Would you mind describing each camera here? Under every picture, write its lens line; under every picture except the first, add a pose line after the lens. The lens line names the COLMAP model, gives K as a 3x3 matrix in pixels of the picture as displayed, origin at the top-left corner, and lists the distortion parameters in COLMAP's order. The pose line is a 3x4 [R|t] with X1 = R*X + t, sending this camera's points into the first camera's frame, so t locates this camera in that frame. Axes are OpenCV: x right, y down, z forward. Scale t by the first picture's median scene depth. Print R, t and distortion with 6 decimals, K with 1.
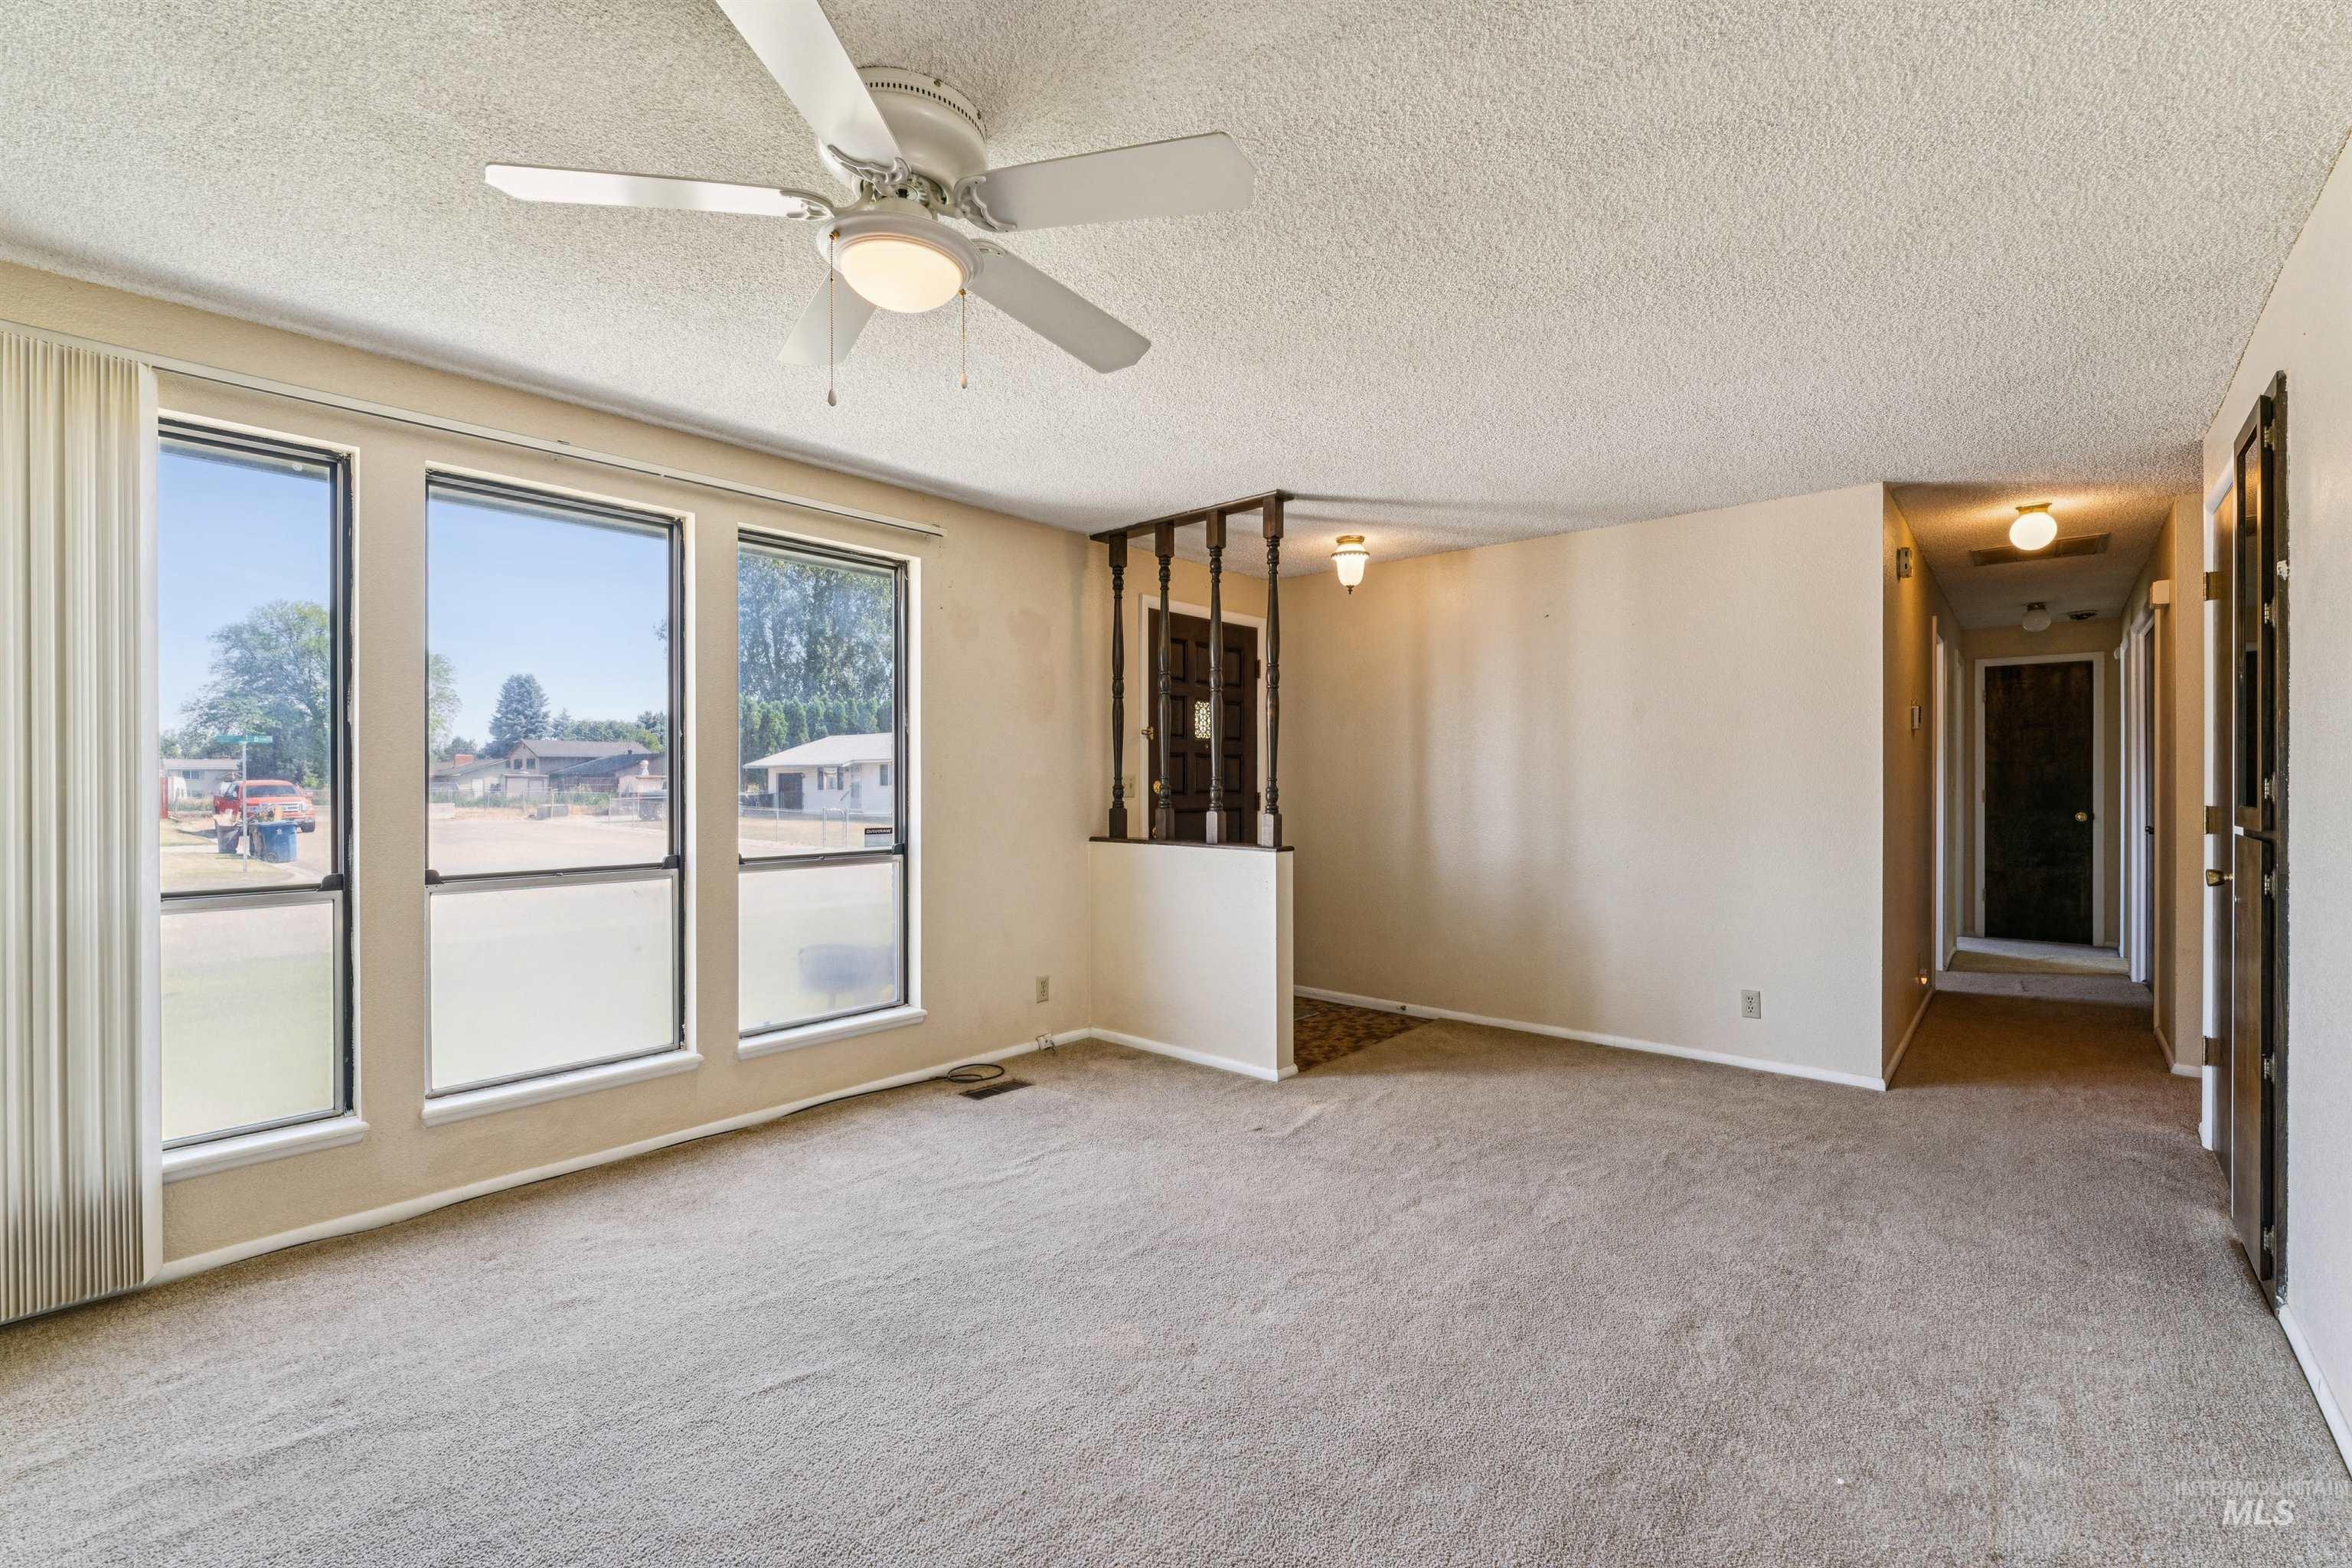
lens RADIAL K [[1010.3, 0, 1207.2], [0, 1010.3, 775.9], [0, 0, 1]] dist [0.001412, 0.000006]
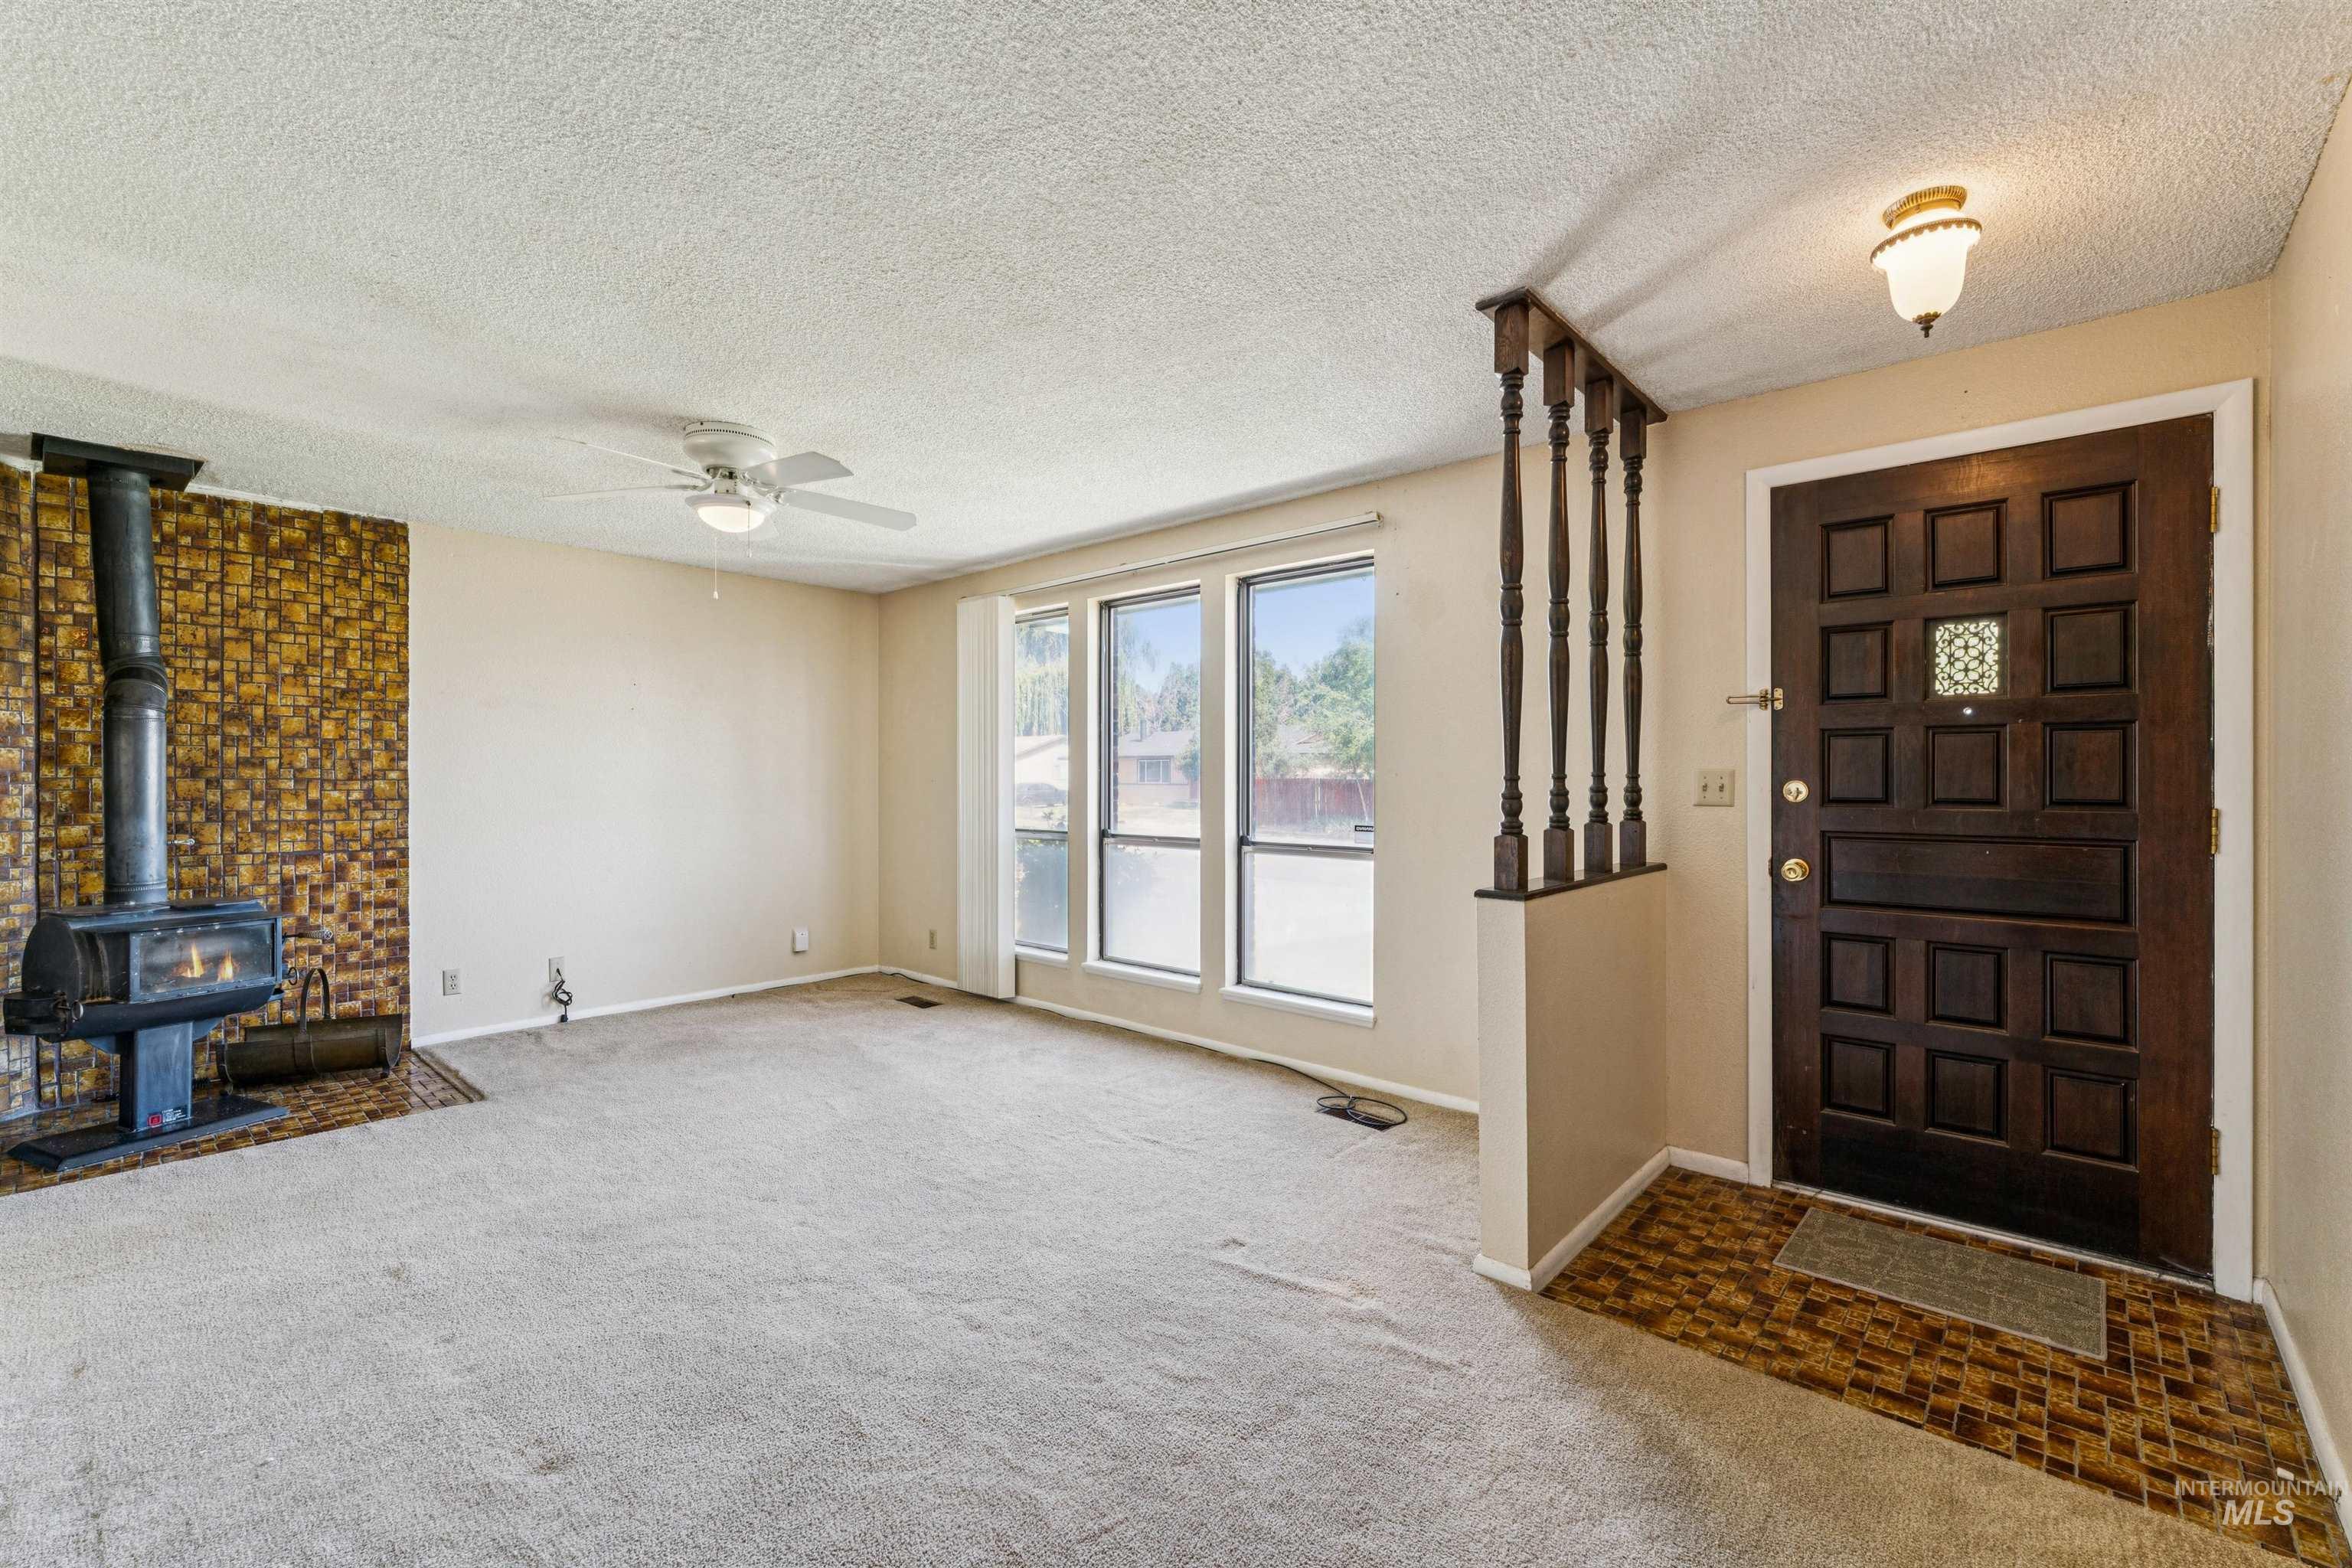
lens RADIAL K [[1010.3, 0, 1178.4], [0, 1010.3, 780.3], [0, 0, 1]] dist [0.001412, 0.000006]
pose [[-0.034896, 0.004761, -0.999380, 0.721658], [0.006926, 0.999966, 0.004522, -0.000131], [0.999367, -0.006764, -0.034928, 0.883051]]
